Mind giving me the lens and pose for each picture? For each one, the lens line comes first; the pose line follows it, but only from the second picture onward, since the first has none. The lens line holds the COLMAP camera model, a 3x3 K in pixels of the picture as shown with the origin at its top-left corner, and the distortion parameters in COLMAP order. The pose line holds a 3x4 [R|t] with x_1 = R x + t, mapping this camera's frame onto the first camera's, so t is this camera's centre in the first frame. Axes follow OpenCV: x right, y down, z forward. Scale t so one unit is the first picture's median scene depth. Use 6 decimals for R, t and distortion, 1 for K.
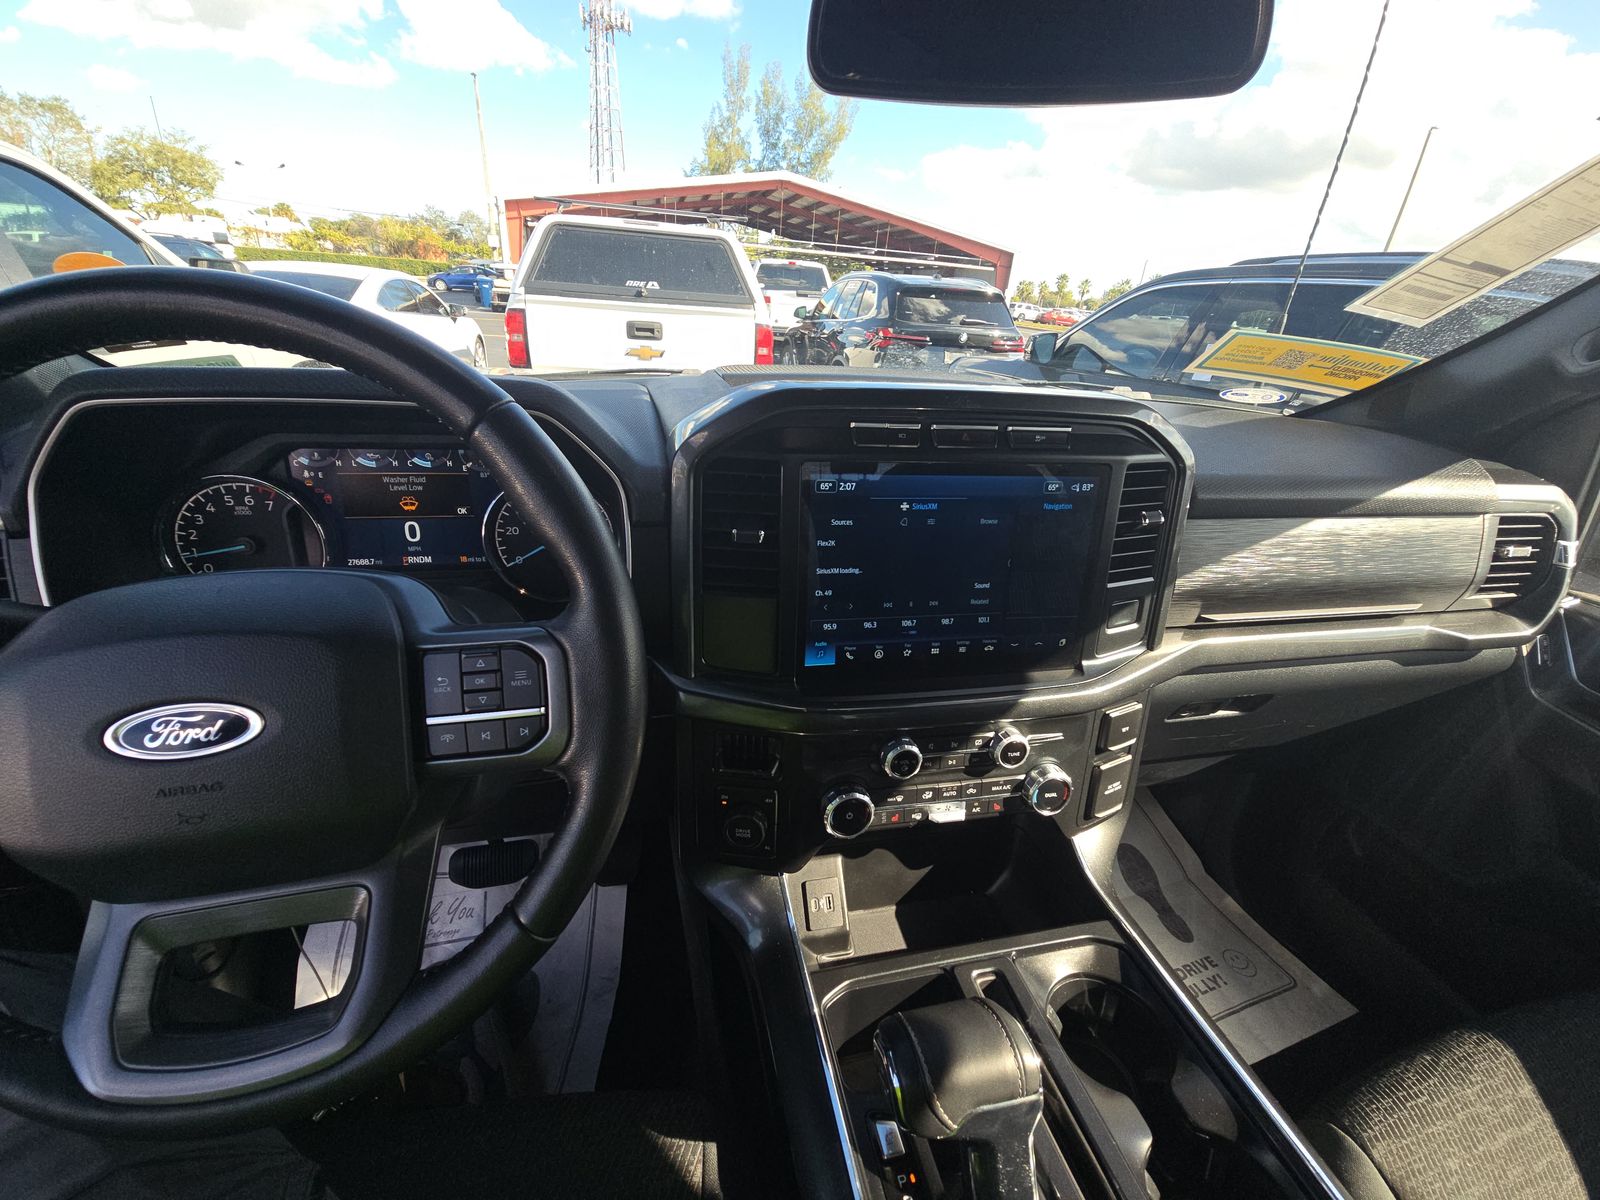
lens RADIAL K [[674.3, 0, 797.7], [0, 674.3, 595.3], [0, 0, 1]] dist [0.000152, -0.001509]
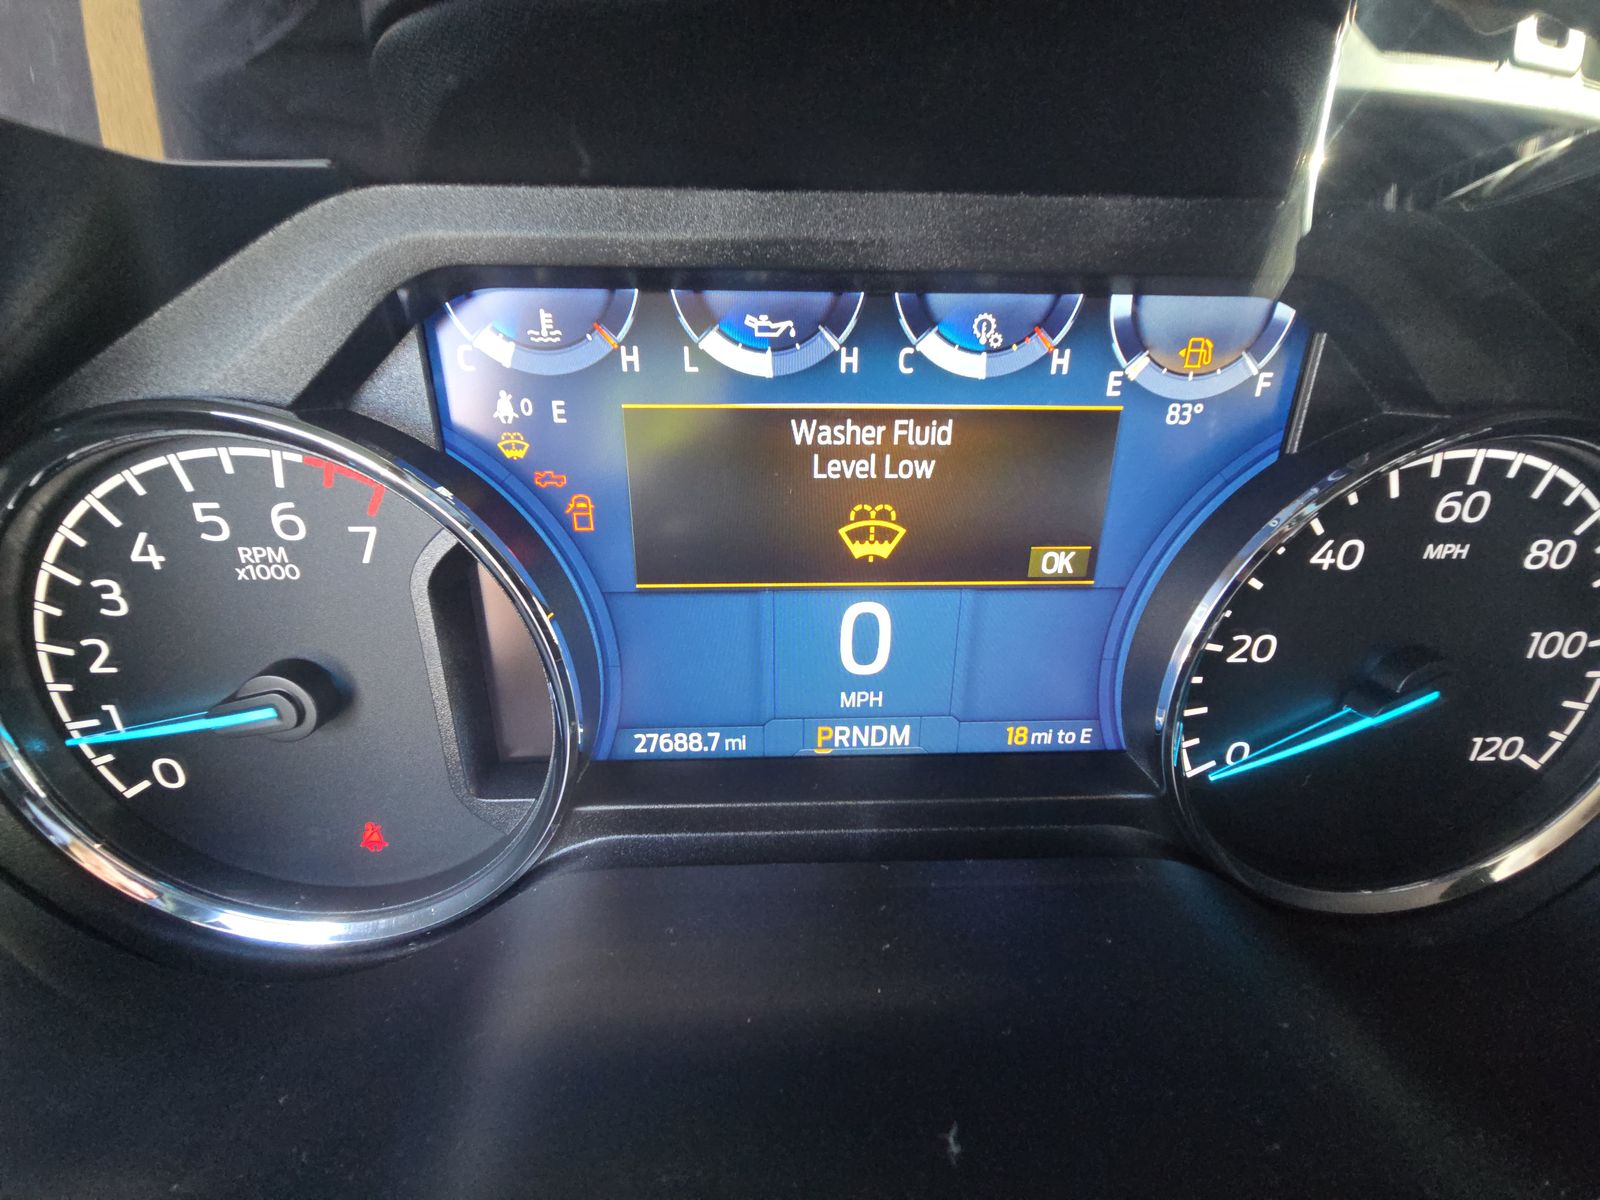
lens RADIAL K [[674.3, 0, 797.6], [0, 674.3, 601.4], [0, 0, 1]] dist [0.000152, -0.001509]
pose [[0.978744, 0.041483, -0.200848, -0.564748], [-0.033138, 0.998449, 0.044738, -0.123706], [0.202392, -0.037131, 0.978600, 0.768748]]
